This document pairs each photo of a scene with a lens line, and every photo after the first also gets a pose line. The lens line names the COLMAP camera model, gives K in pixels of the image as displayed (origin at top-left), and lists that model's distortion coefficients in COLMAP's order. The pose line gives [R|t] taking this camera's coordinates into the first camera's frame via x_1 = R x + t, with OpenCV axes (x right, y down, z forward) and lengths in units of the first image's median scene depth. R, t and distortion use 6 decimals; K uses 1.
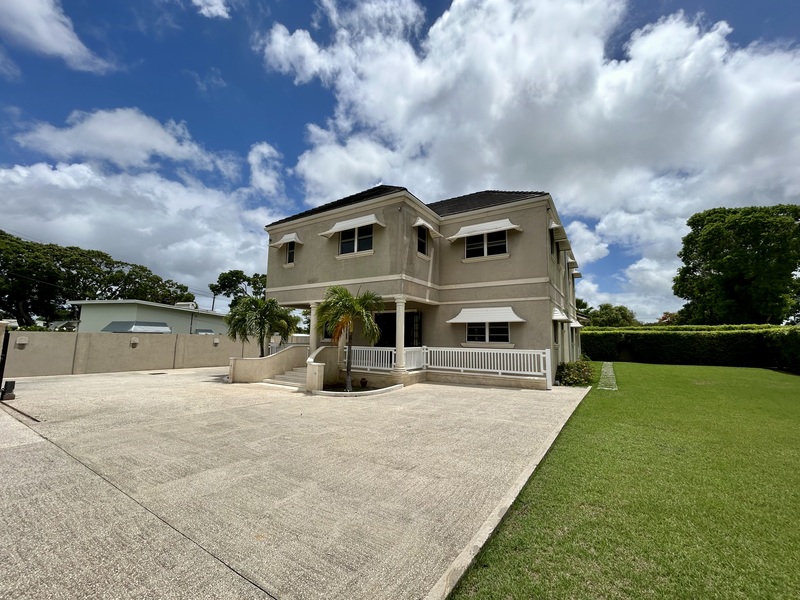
lens RADIAL K [[326.3, 0, 400.0], [0, 326.3, 300.0], [0, 0, 1]] dist [0.016921, 0.000012]
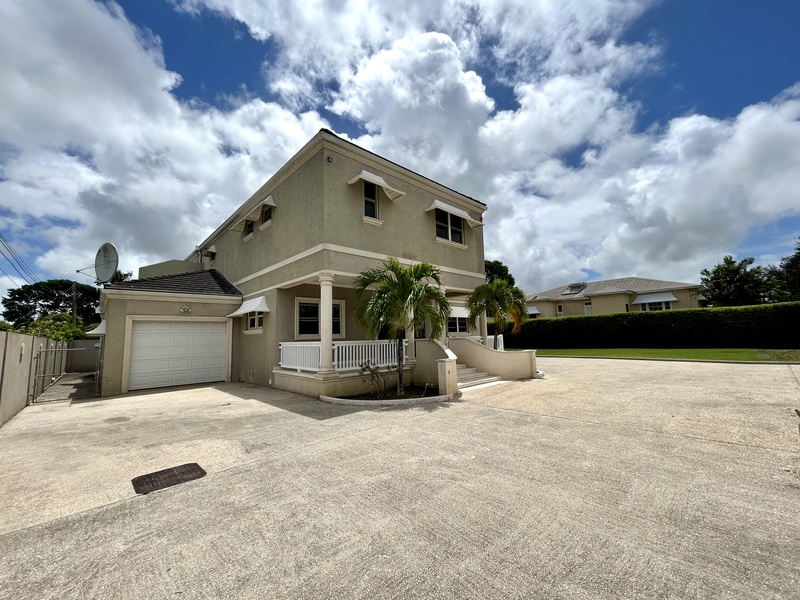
lens RADIAL K [[323.1, 0, 395.6], [0, 323.1, 298.6], [0, 0, 1]] dist [-0.009938, 0.000161]
pose [[0.261511, 0.089172, 0.961073, -1.028209], [-0.088478, 0.993746, -0.068128, 0.098086], [-0.961137, -0.067218, 0.267765, 0.848180]]
